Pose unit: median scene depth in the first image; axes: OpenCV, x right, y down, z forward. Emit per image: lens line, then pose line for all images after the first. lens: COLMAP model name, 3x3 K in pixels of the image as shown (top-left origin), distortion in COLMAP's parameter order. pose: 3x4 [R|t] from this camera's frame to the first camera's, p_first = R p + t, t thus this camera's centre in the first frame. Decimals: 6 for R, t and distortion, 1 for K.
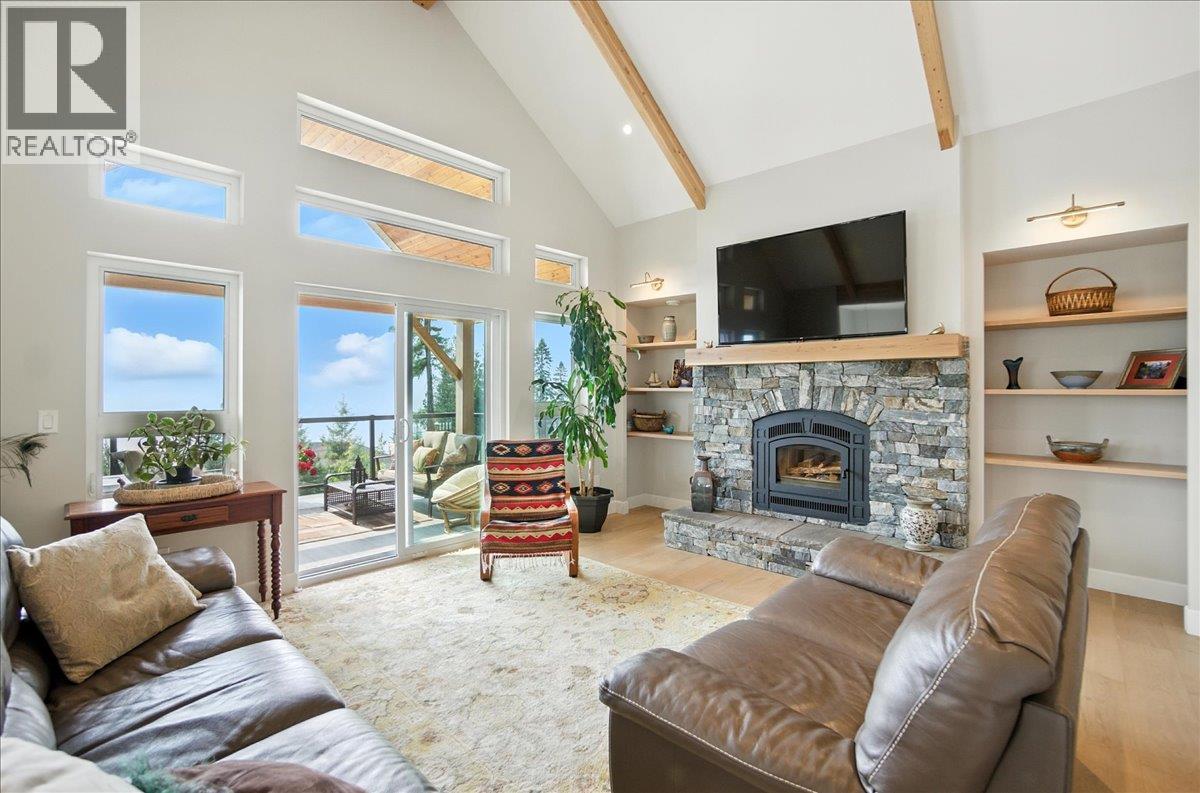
lens RADIAL K [[531.2, 0, 581.4], [0, 531.2, 387.7], [0, 0, 1]] dist [-0.042618, 0.023980]
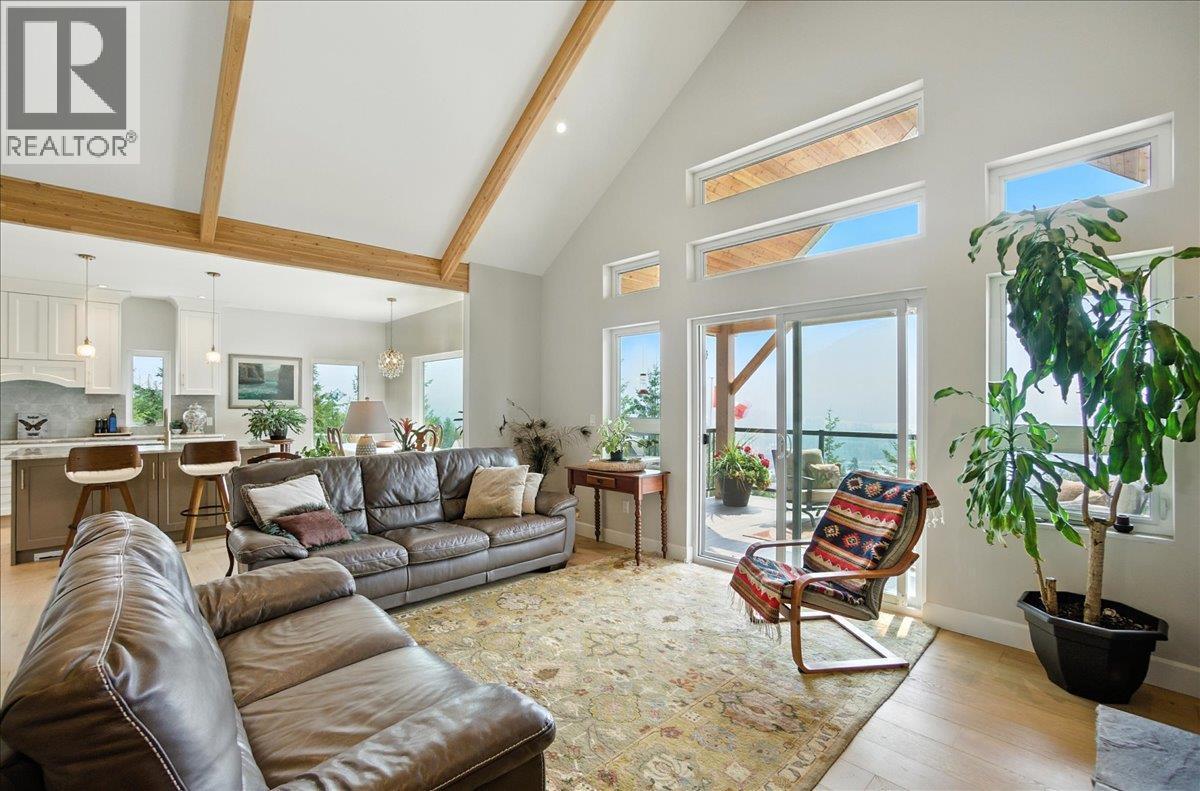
lens RADIAL K [[531.2, 0, 581.4], [0, 531.2, 386.7], [0, 0, 1]] dist [-0.042618, 0.023980]
pose [[-0.054713, -0.030272, -0.998043, 0.652386], [0.002146, 0.999534, -0.030434, 0.002263], [0.998500, -0.003807, -0.054623, 0.698175]]
